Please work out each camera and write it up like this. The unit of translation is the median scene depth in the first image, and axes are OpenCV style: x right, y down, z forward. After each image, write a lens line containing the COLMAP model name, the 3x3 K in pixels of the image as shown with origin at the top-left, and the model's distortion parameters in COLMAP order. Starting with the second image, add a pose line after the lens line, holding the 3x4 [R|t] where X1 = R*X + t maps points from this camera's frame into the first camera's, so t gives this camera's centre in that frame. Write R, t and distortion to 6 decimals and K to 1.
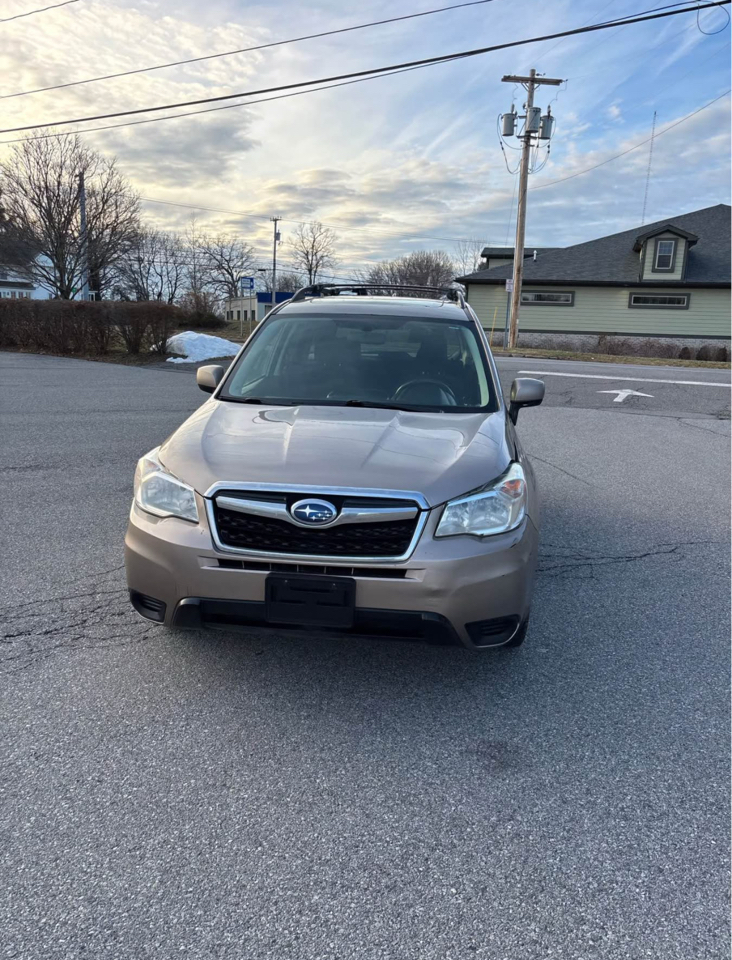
lens RADIAL K [[730.0, 0, 374.7], [0, 730.0, 488.1], [0, 0, 1]] dist [0.048835, -0.050343]
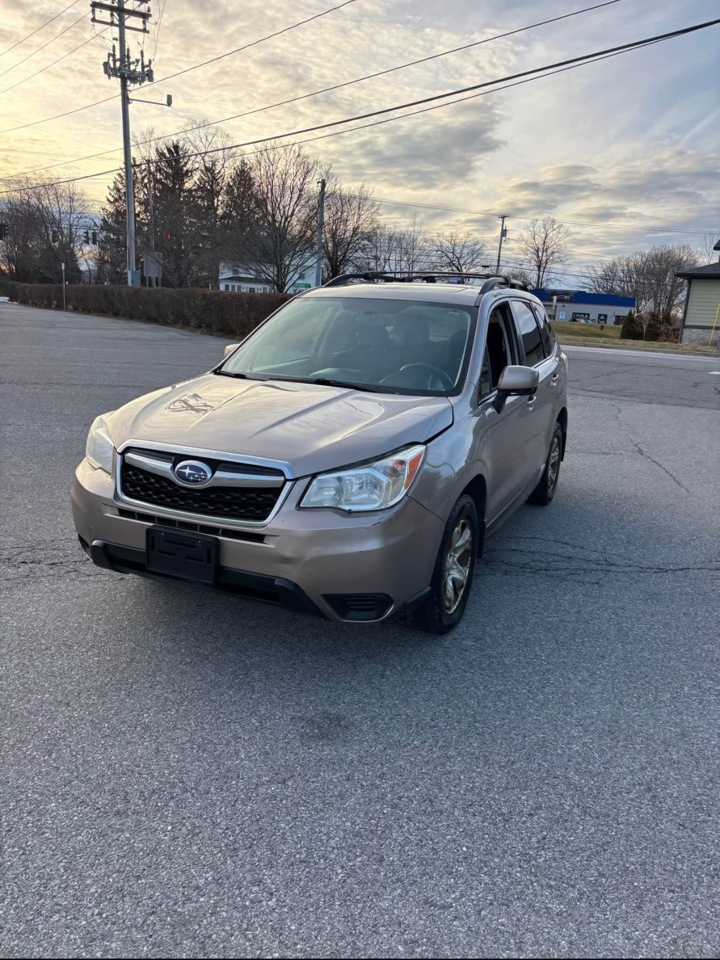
lens RADIAL K [[719.6, 0, 369.8], [0, 719.6, 470.8], [0, 0, 1]] dist [0.041972, -0.041669]
pose [[0.951344, 0.080950, -0.297308, 0.344910], [-0.085088, 0.996373, -0.000979, 0.005950], [0.296150, 0.026229, 0.954781, 0.040484]]
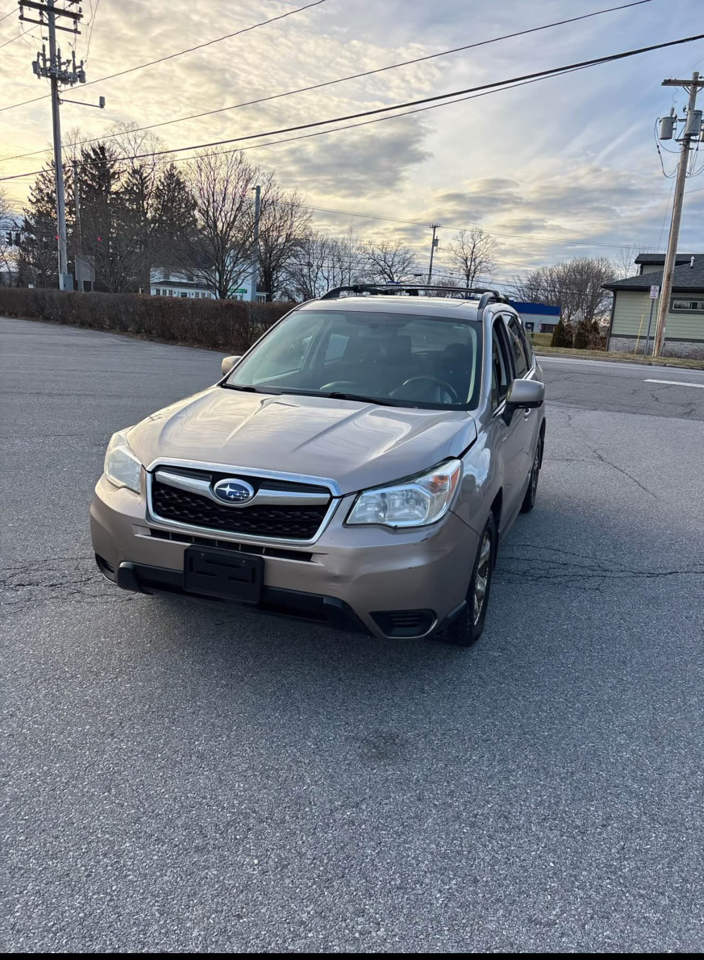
lens RADIAL K [[716.1, 0, 372.2], [0, 716.1, 464.0], [0, 0, 1]] dist [0.043049, -0.043285]
pose [[0.976489, 0.065018, -0.205529, 0.232268], [-0.071573, 0.997132, -0.024612, 0.003144], [0.203339, 0.038744, 0.978342, 0.013208]]
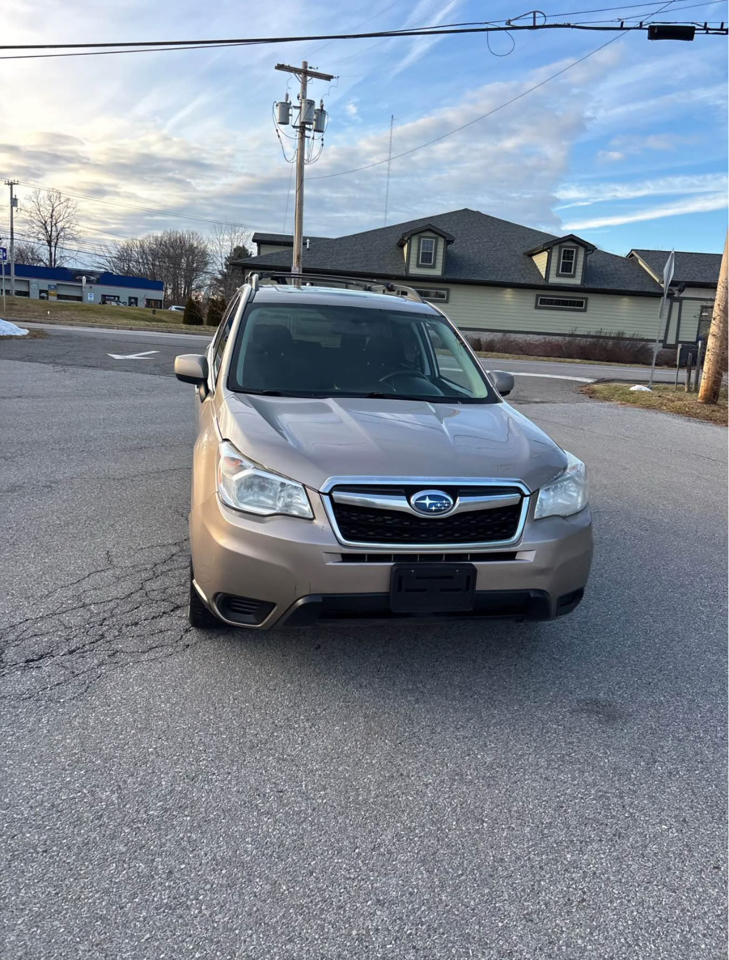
lens RADIAL K [[730.0, 0, 367.1], [0, 730.0, 475.9], [0, 0, 1]] dist [0.048835, -0.050343]
pose [[0.947115, -0.038004, 0.318636, -0.356972], [0.036391, 0.999277, 0.011017, -0.014323], [-0.318824, 0.001161, 0.947813, 0.032568]]
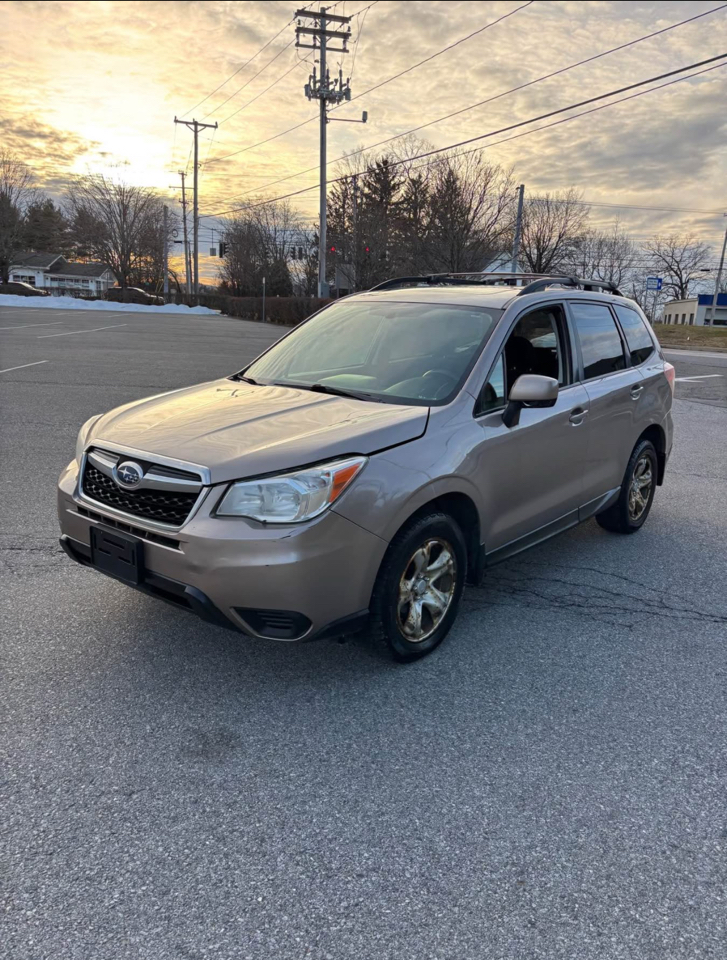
lens RADIAL K [[730.0, 0, 372.5], [0, 730.0, 473.8], [0, 0, 1]] dist [0.048835, -0.050343]
pose [[0.836071, 0.122232, -0.534831, 0.574616], [-0.134893, 0.990738, 0.015556, -0.023741], [0.531779, 0.059140, 0.844816, 0.189219]]
